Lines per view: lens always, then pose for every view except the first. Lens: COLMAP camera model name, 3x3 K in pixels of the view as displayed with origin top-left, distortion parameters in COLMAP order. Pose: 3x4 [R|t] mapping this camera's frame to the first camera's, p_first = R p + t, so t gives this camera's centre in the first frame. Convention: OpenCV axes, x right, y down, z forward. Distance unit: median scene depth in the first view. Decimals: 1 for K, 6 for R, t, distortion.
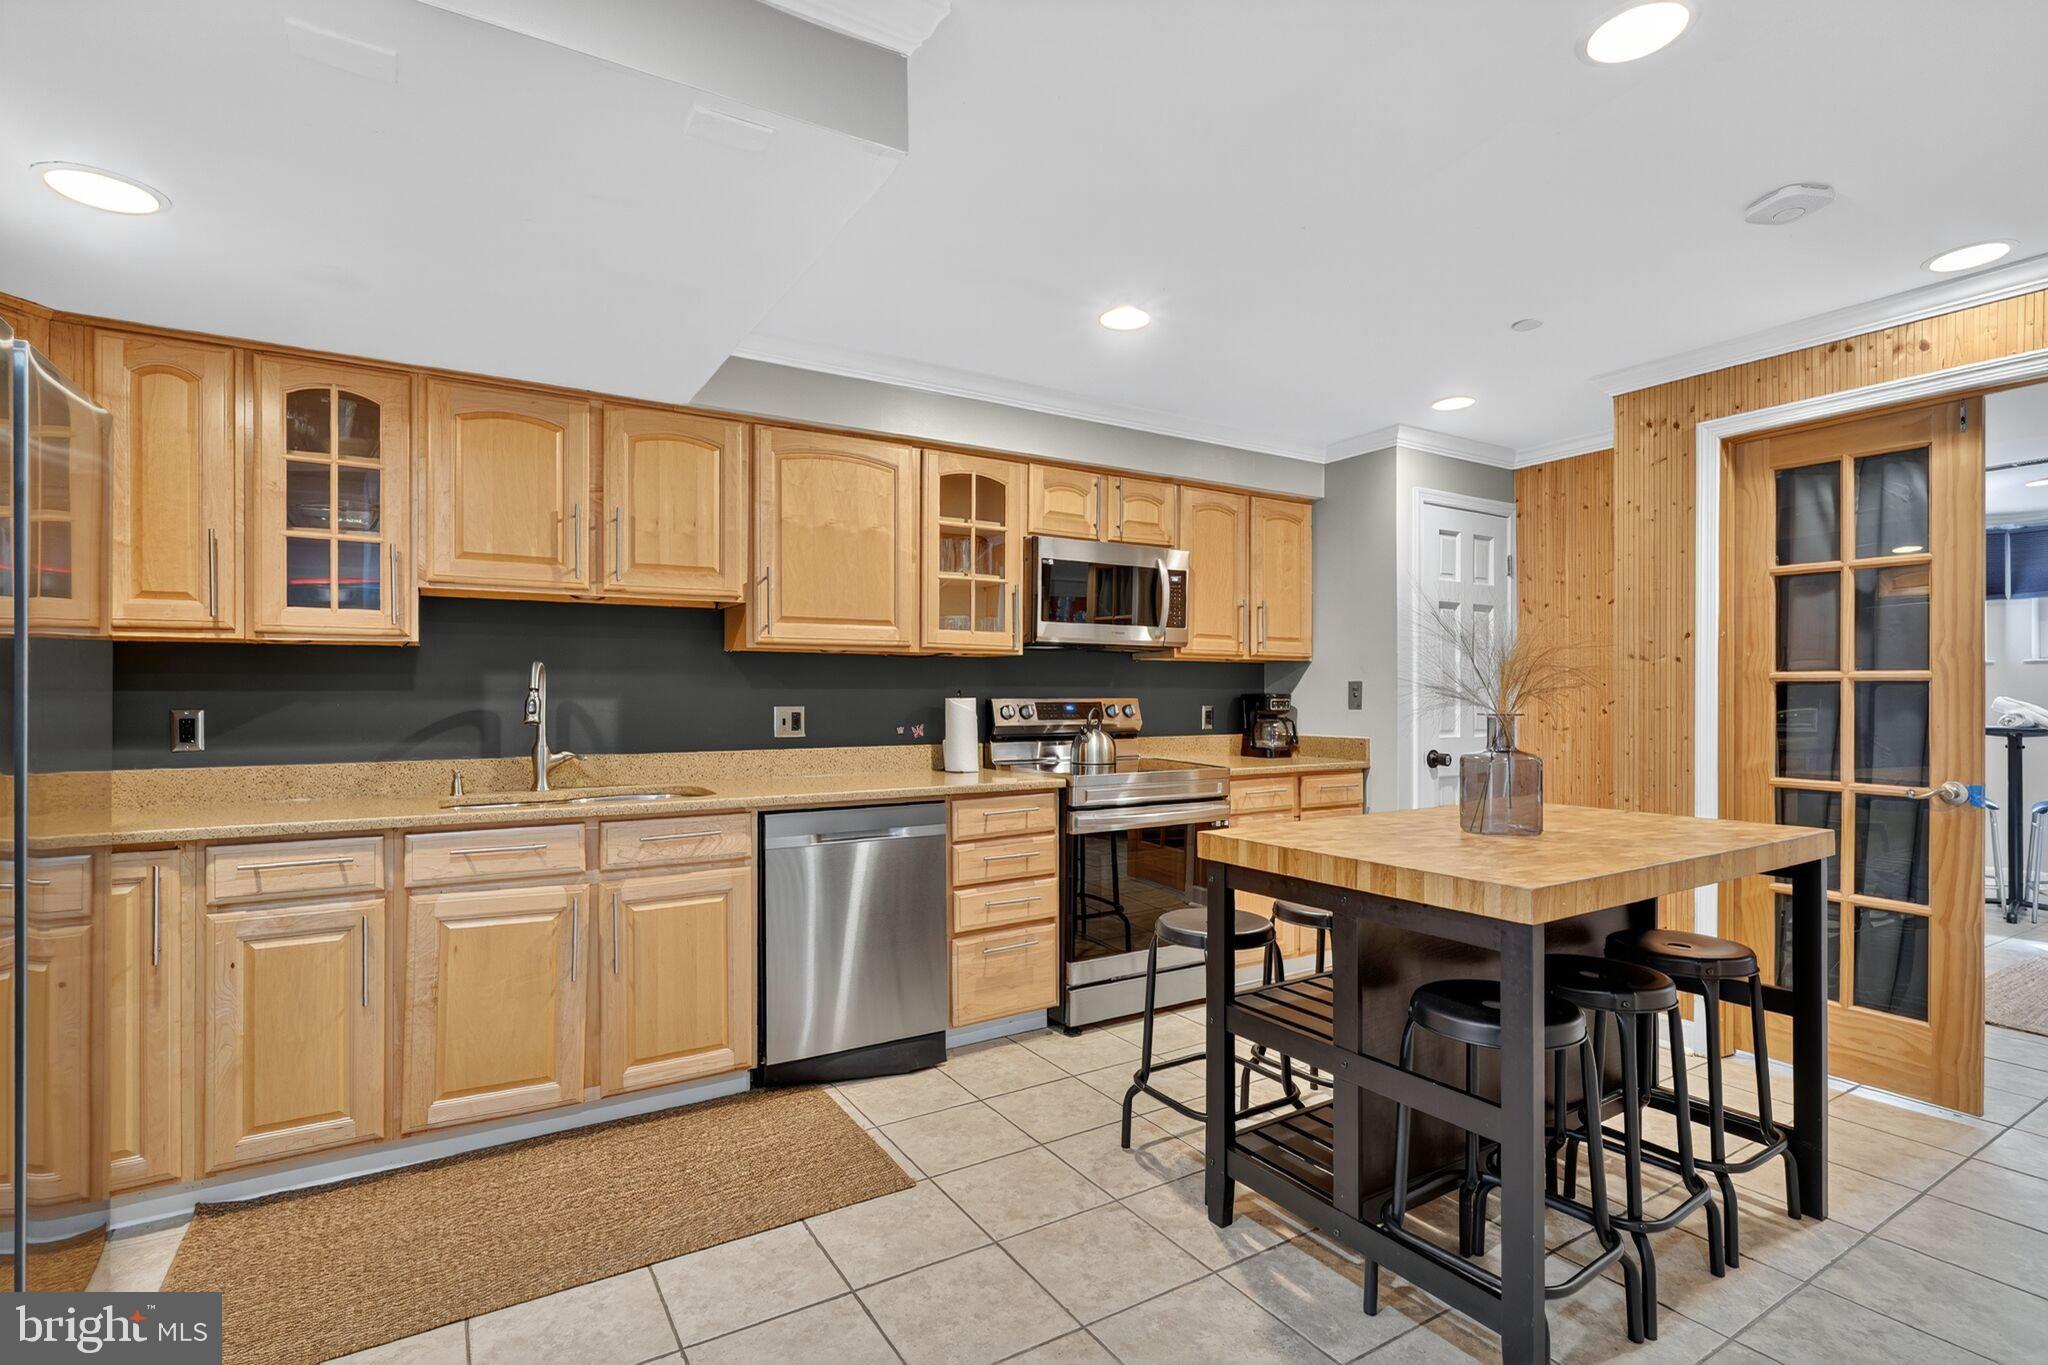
lens RADIAL K [[960.0, 0, 1024.0], [0, 960.0, 682.5], [0, 0, 1]] dist [0.000973, 0.000261]
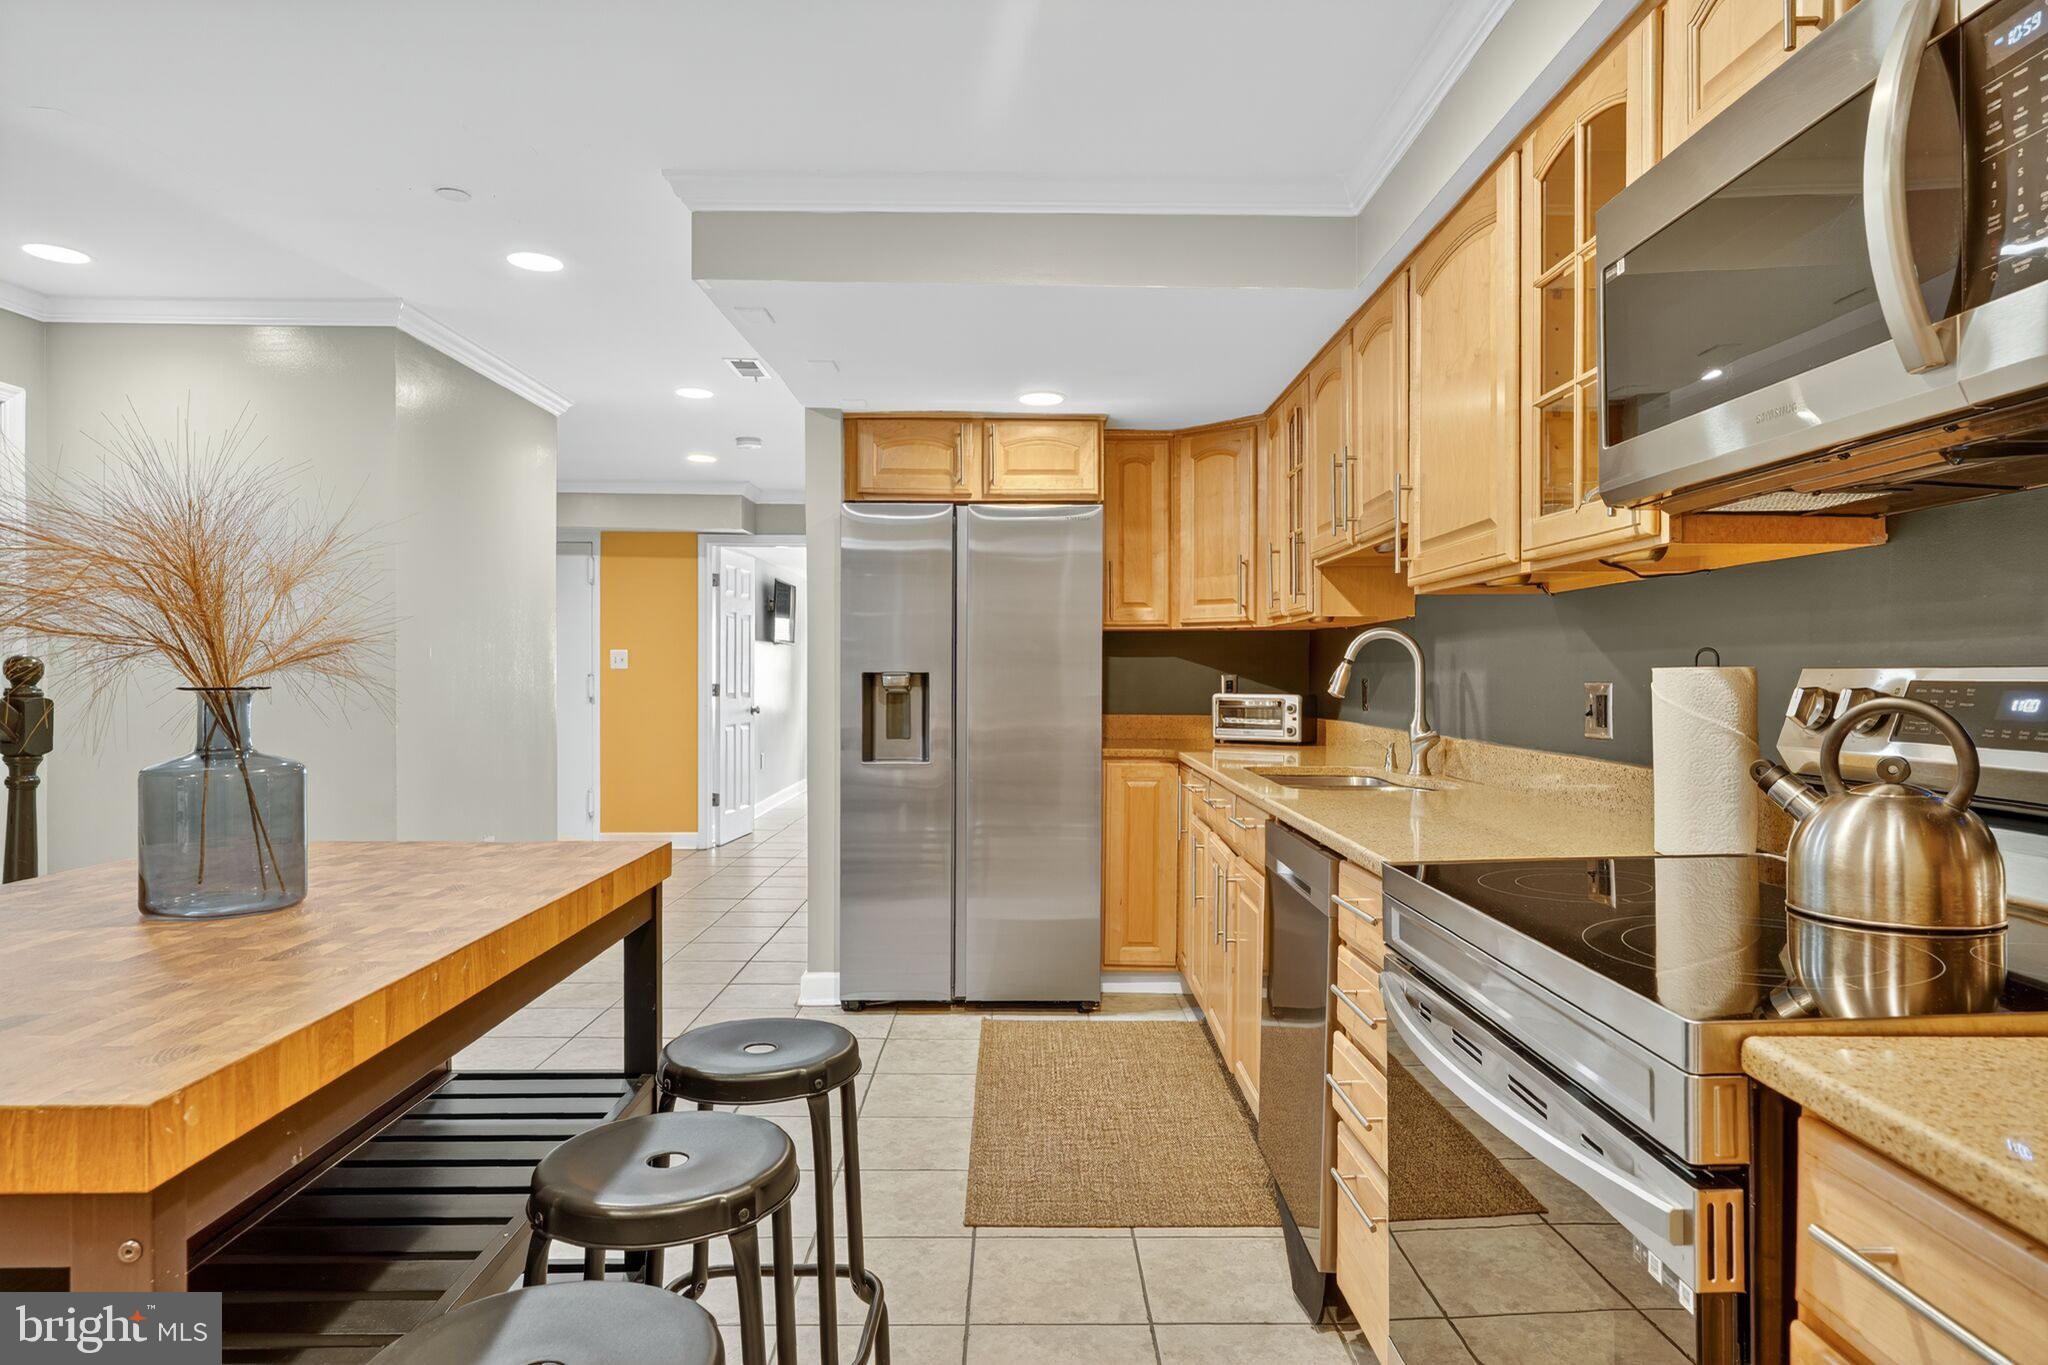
lens RADIAL K [[1178.0, 0, 1030.8], [0, 1178.0, 690.0], [0, 0, 1]] dist [0.000628, 0.000237]
pose [[-0.513393, 0.011268, -0.858080, 0.519346], [0.006890, 0.999936, 0.009008, 0.020204], [0.858126, -0.001287, -0.513438, 1.080320]]
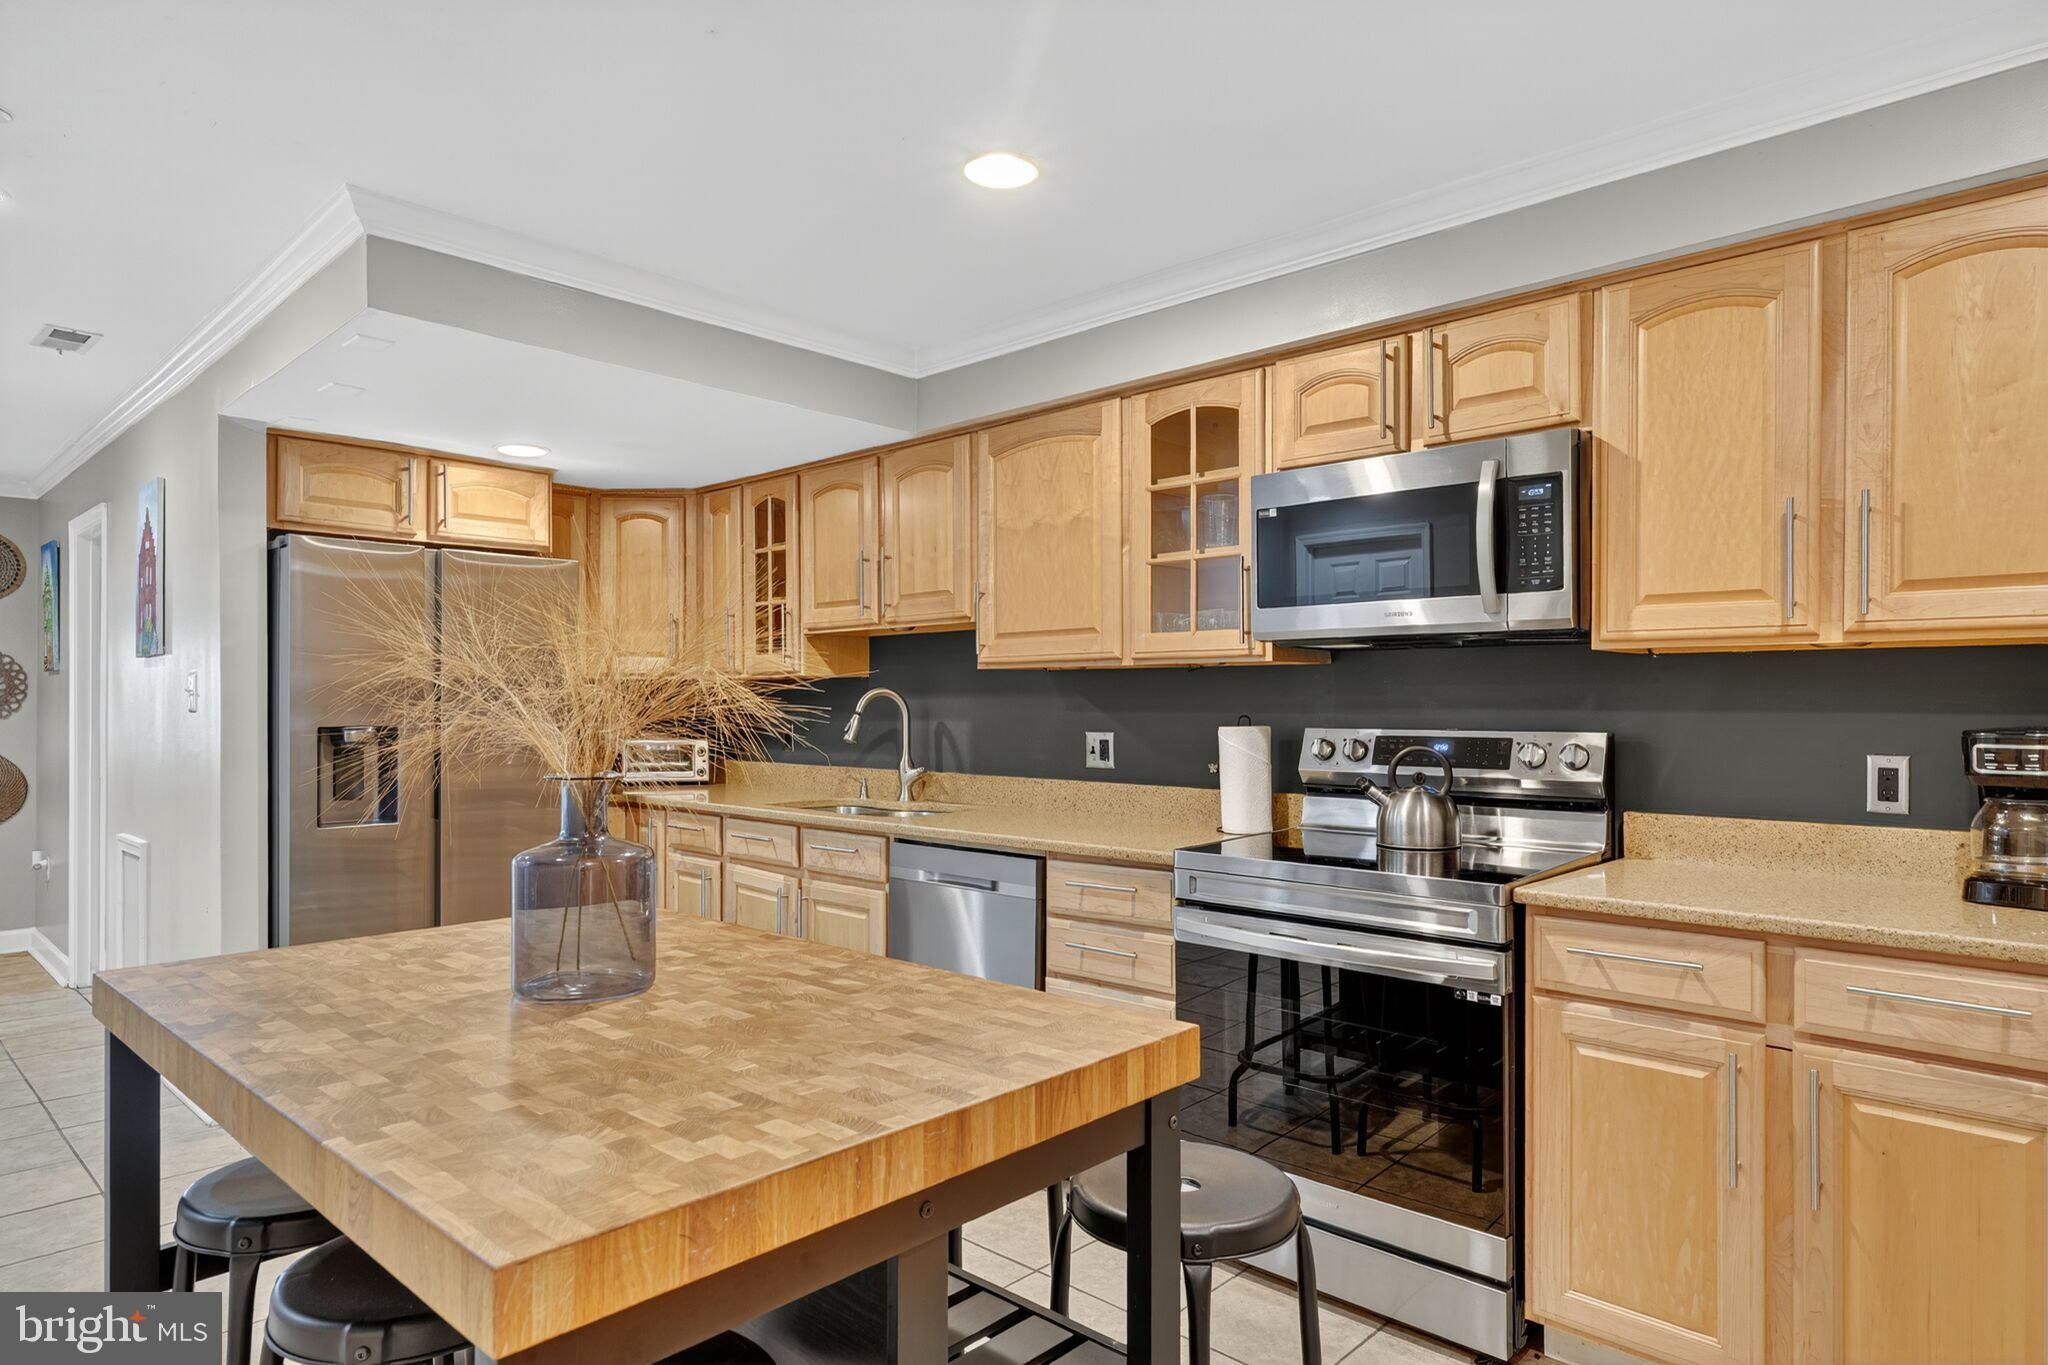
lens RADIAL K [[1178.0, 0, 1030.8], [0, 1178.0, 690.0], [0, 0, 1]] dist [0.000628, 0.000237]
pose [[0.263078, -0.010696, -0.964715, 0.762659], [0.010715, 0.999909, -0.008164, -0.005027], [0.964715, -0.008190, 0.263169, 0.670797]]
